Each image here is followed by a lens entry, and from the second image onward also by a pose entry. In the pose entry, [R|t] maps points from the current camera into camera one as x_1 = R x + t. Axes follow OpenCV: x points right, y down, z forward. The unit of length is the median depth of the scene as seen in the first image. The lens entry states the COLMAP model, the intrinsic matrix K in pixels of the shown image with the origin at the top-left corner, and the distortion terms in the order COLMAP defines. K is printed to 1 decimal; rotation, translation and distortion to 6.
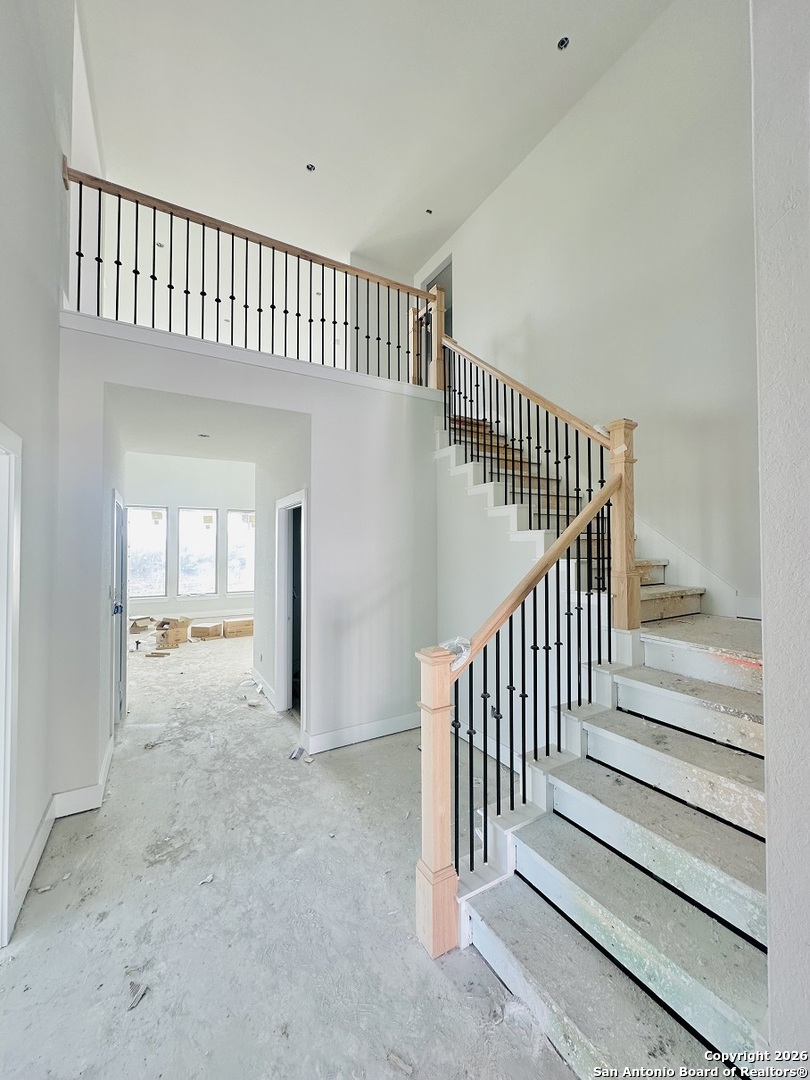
lens RADIAL K [[436.1, 0, 405.0], [0, 436.1, 540.0], [0, 0, 1]] dist [-0.000358, -0.000016]
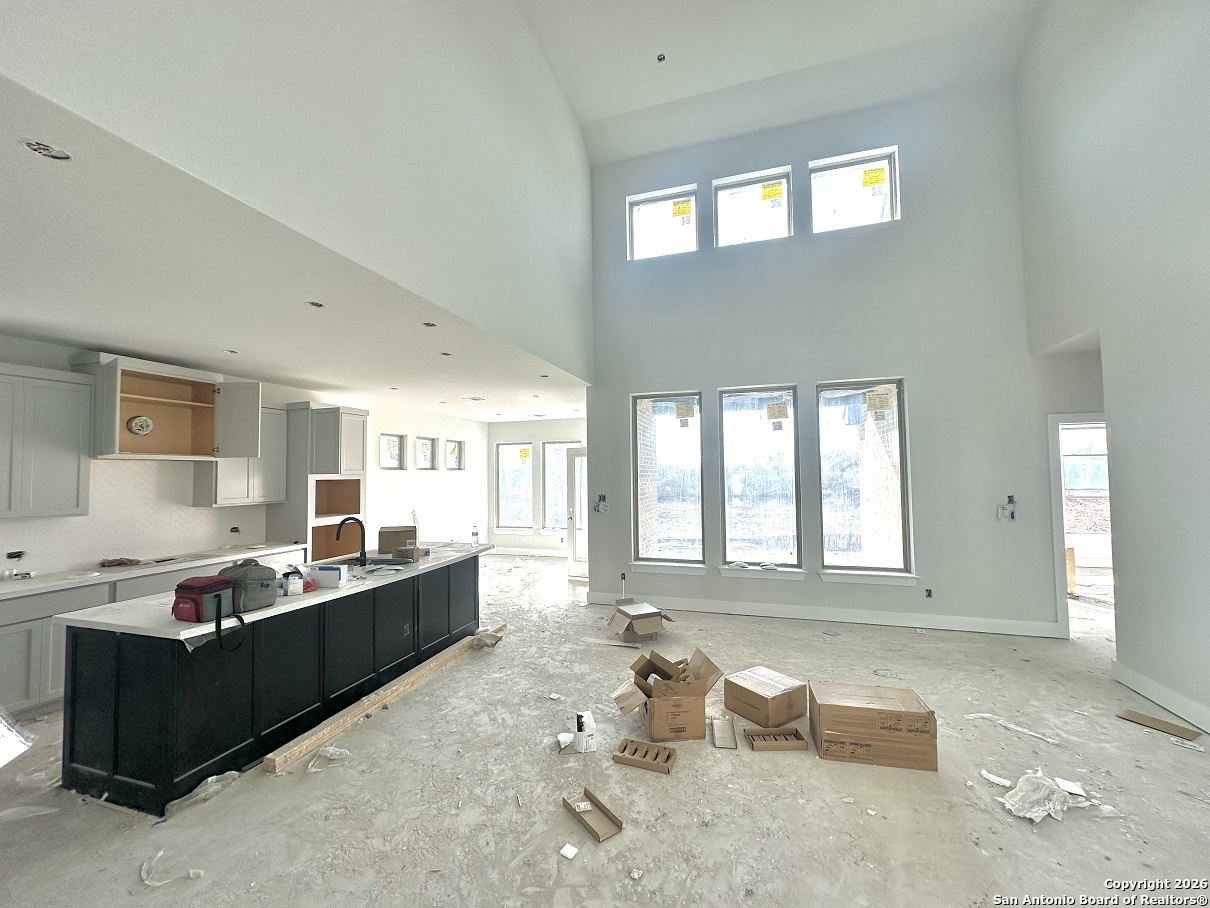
lens RADIAL K [[488.6, 0, 605.0], [0, 488.6, 454.0], [0, 0, 1]] dist [-0.000358, -0.000016]
pose [[0.681002, -0.033502, -0.731514, -1.007269], [0.024341, 0.999437, -0.023112, 0.043686], [0.731876, -0.002067, 0.681434, 2.614203]]
